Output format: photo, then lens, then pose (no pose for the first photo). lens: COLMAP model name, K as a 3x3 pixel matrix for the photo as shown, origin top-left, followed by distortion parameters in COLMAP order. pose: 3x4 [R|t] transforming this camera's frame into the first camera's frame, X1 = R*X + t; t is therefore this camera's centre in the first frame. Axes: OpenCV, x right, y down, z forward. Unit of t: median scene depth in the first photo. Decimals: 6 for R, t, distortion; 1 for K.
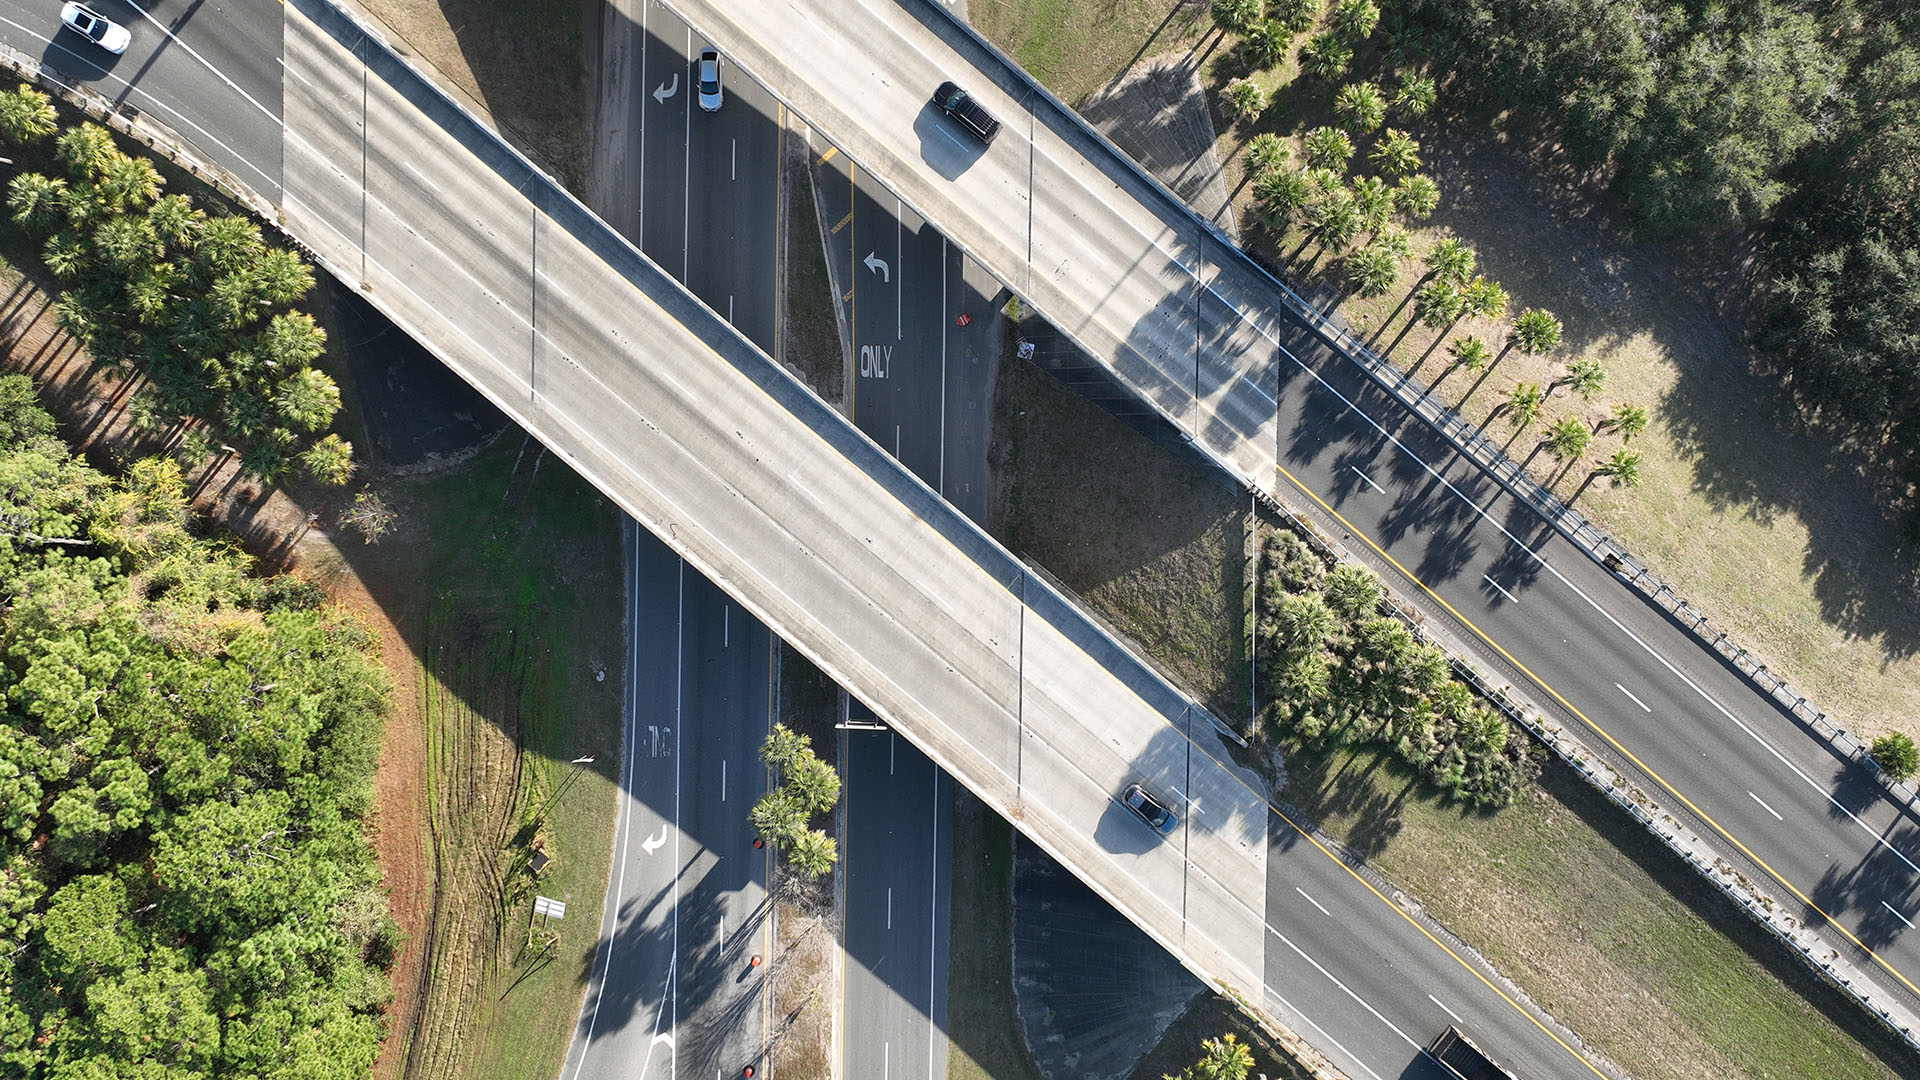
lens RADIAL K [[1684.0, 0, 960.0], [0, 1684.0, 540.0], [0, 0, 1]] dist [0.001070, -0.000449]
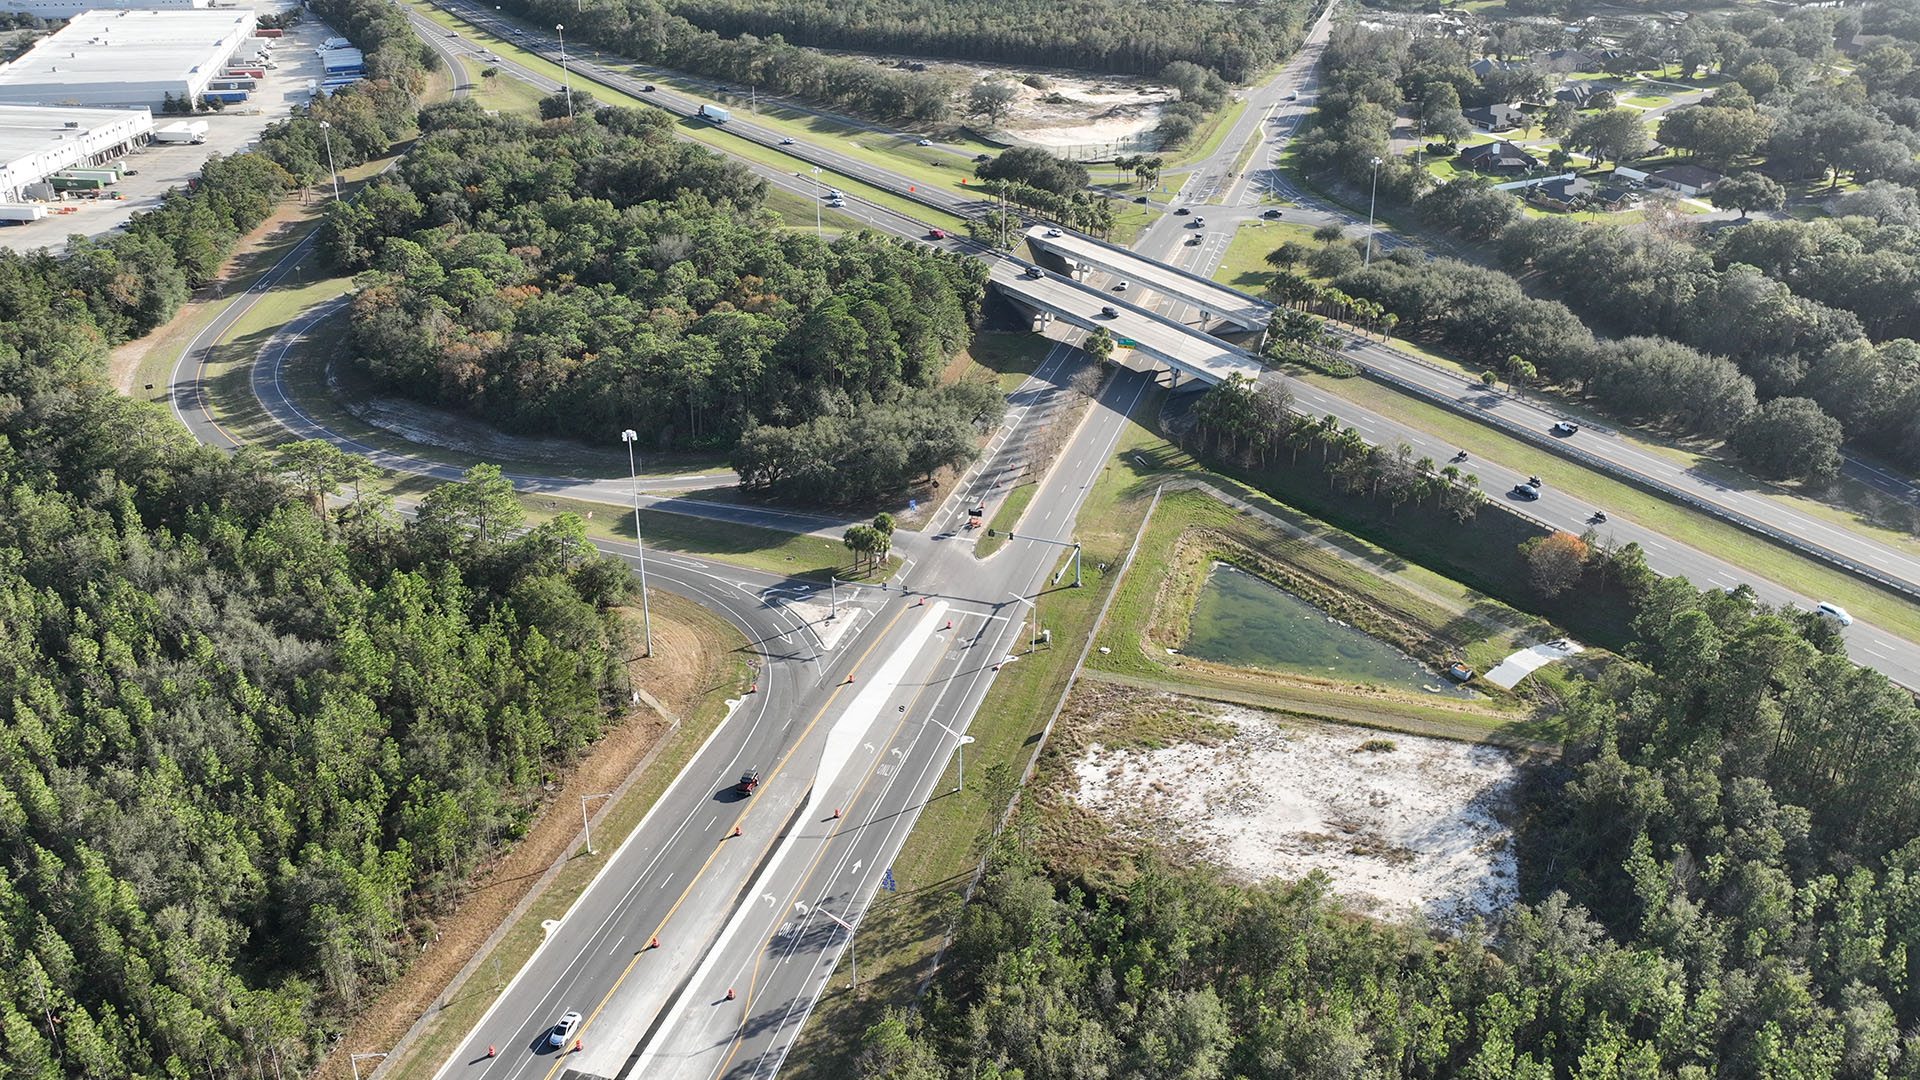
lens RADIAL K [[1635.5, 0, 960.0], [0, 1635.5, 540.0], [0, 0, 1]] dist [0.012990, -0.042975]
pose [[0.960965, 0.130995, -0.243692, 0.403445], [-0.276316, 0.409940, -0.869252, 2.781037], [-0.013968, 0.902657, 0.430134, 0.088522]]
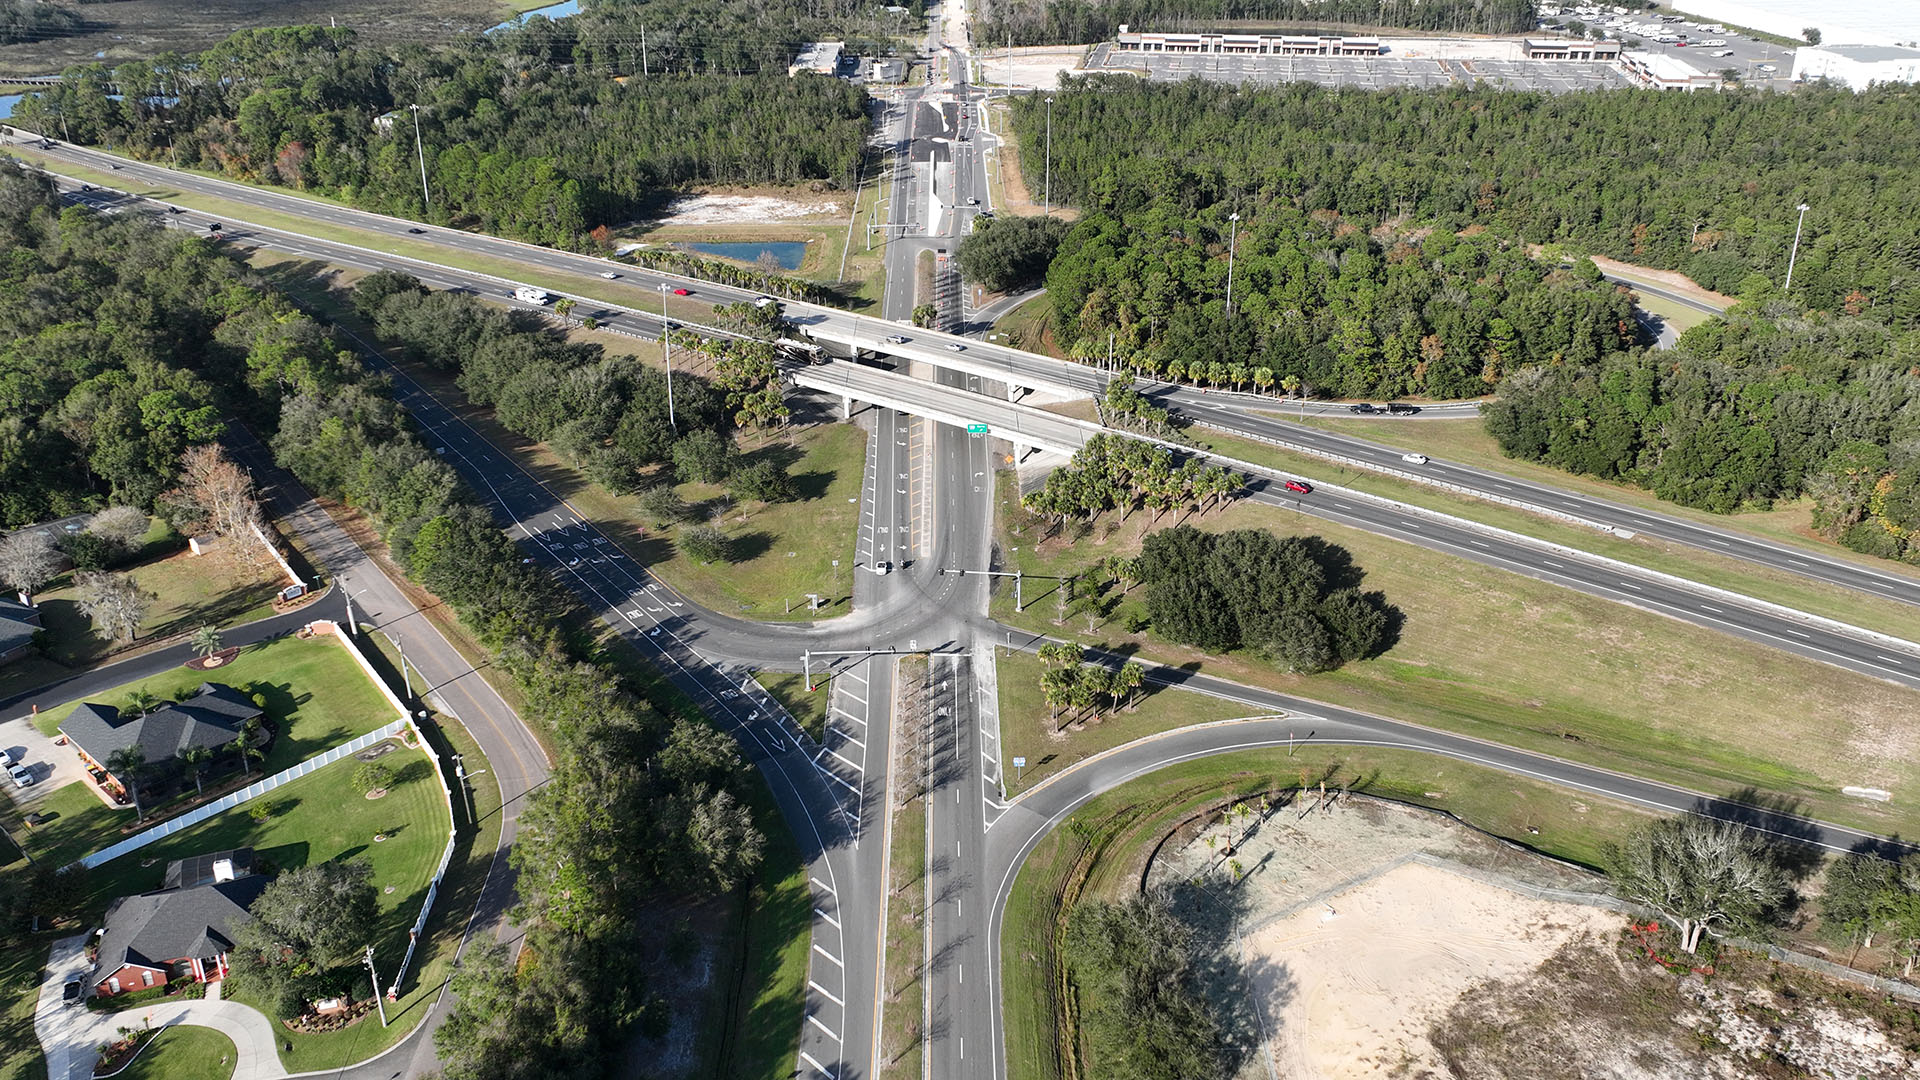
lens RADIAL K [[1639.2, 0, 960.0], [0, 1639.2, 540.0], [0, 0, 1]] dist [0.004090, 0.000947]
pose [[-0.999735, 0.008513, -0.021402, -0.097646], [-0.022996, -0.421393, 0.906586, -3.013953], [-0.001301, 0.906838, 0.421477, 0.041670]]
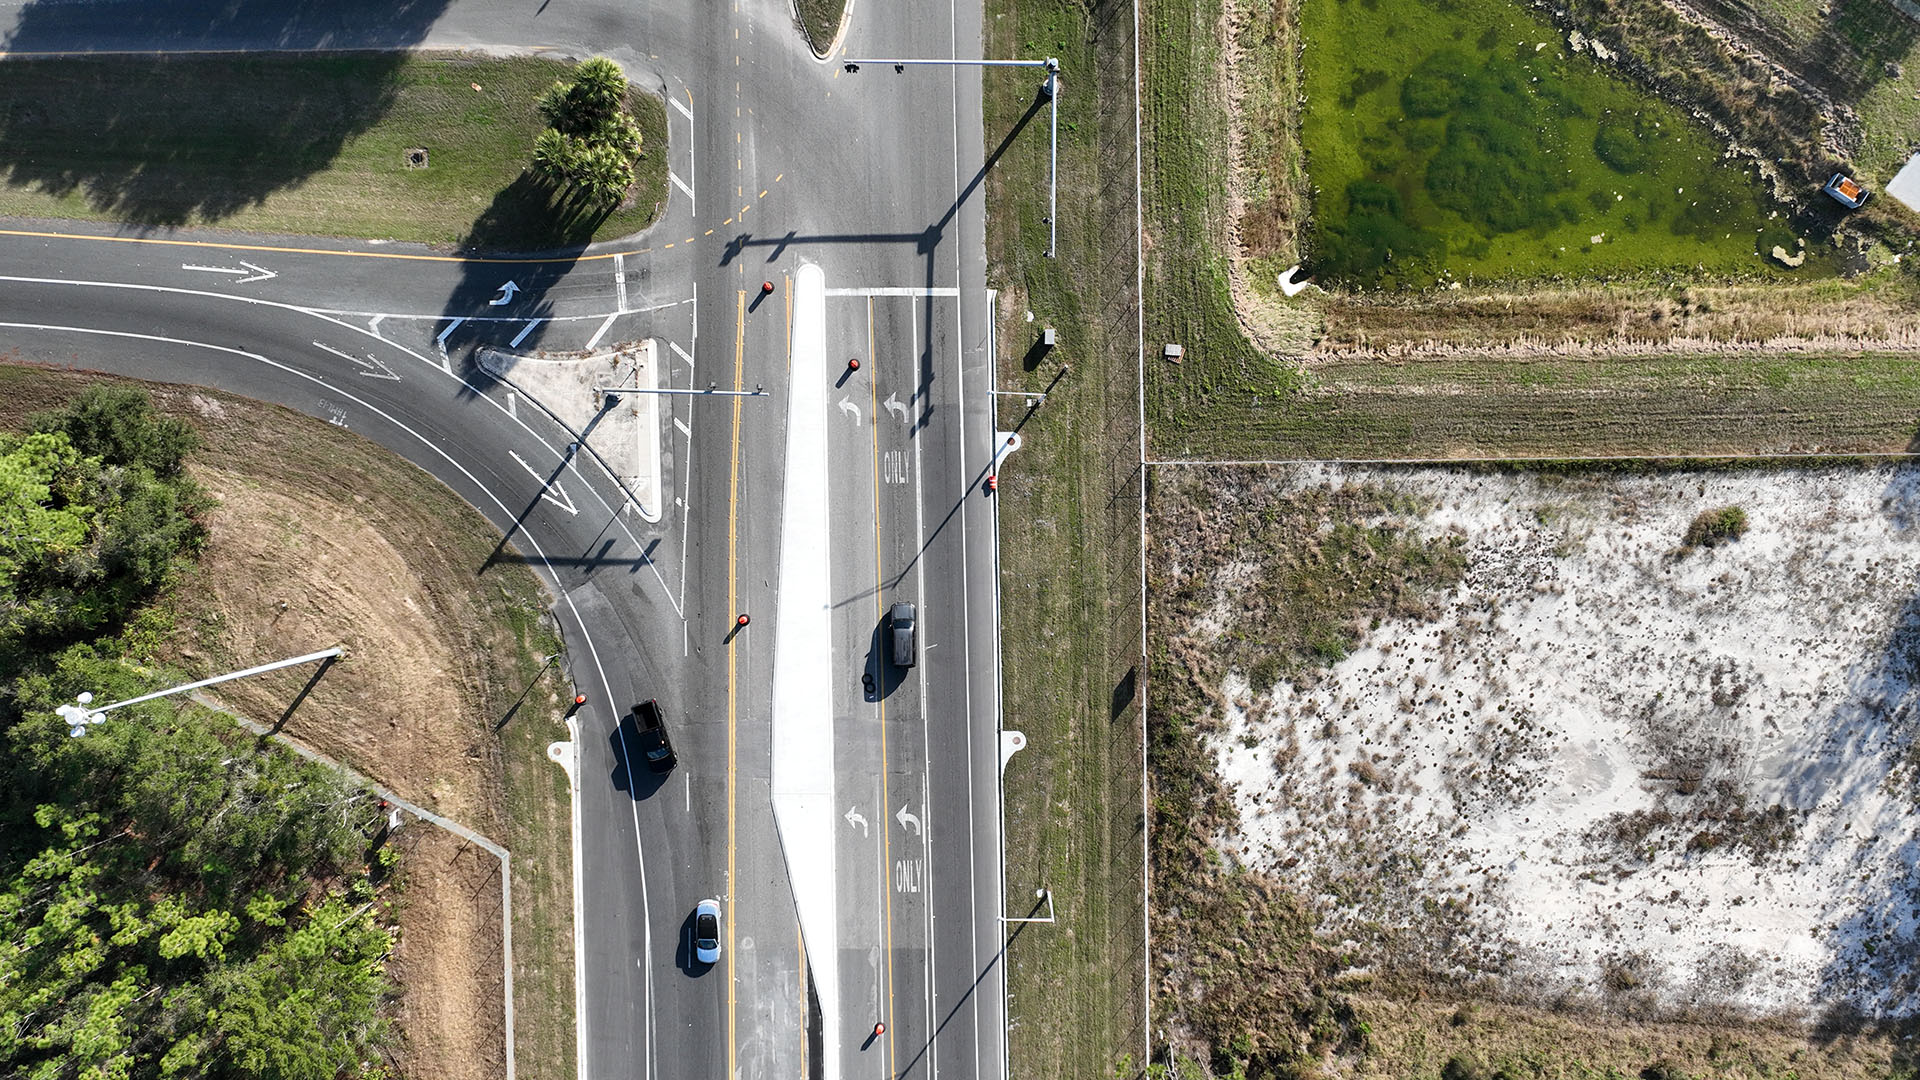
lens RADIAL K [[1639.2, 0, 960.0], [0, 1639.2, 540.0], [0, 0, 1]] dist [0.004090, 0.000947]
pose [[0.999471, -0.032397, -0.002934, -0.030757], [0.032433, 0.999385, 0.013334, 1.141558], [0.002500, -0.013422, 0.999907, 0.050336]]
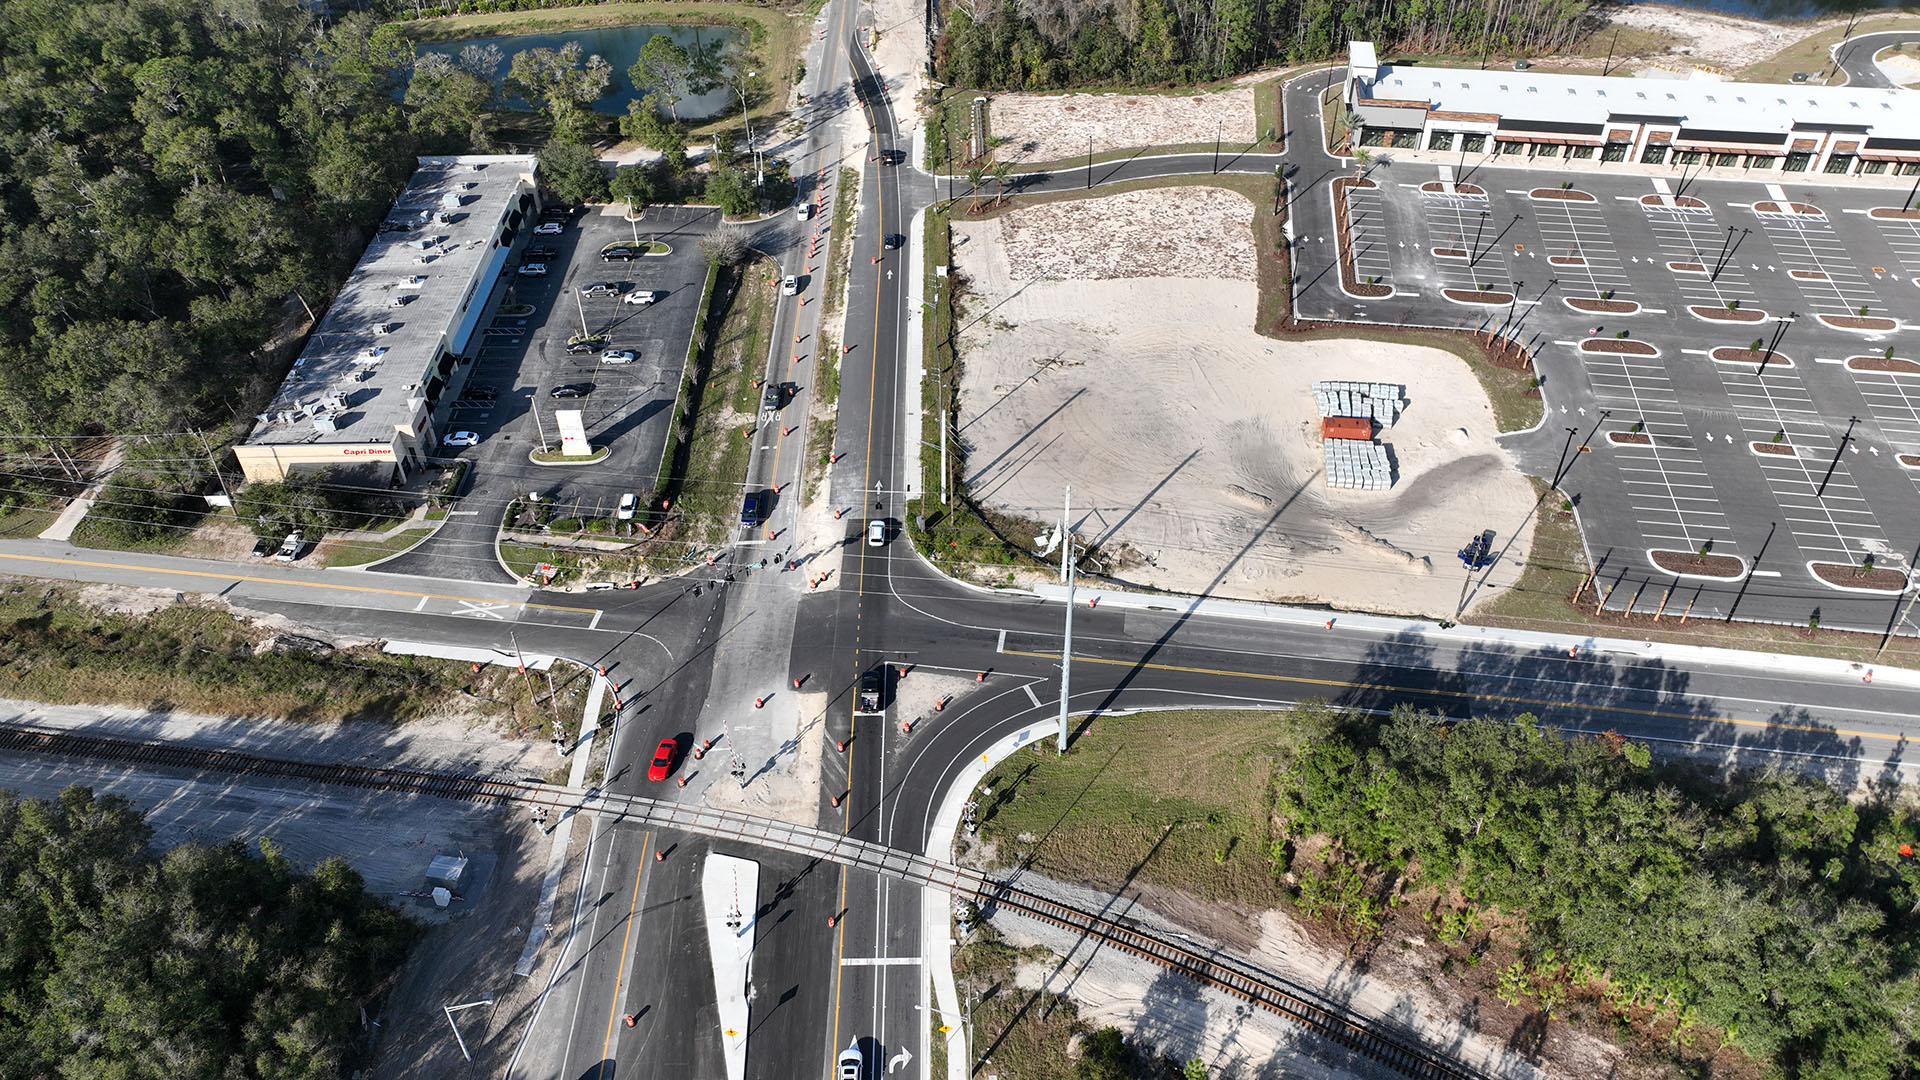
lens RADIAL K [[1388.0, 0, 960.0], [0, 1388.0, 540.0], [0, 0, 1]] dist [-0.004644, 0.018264]
pose [[-0.999685, 0.014619, -0.020396, -0.306986], [-0.024947, -0.666823, 0.744799, 2.221757], [-0.002712, 0.745073, 0.666977, 0.160913]]
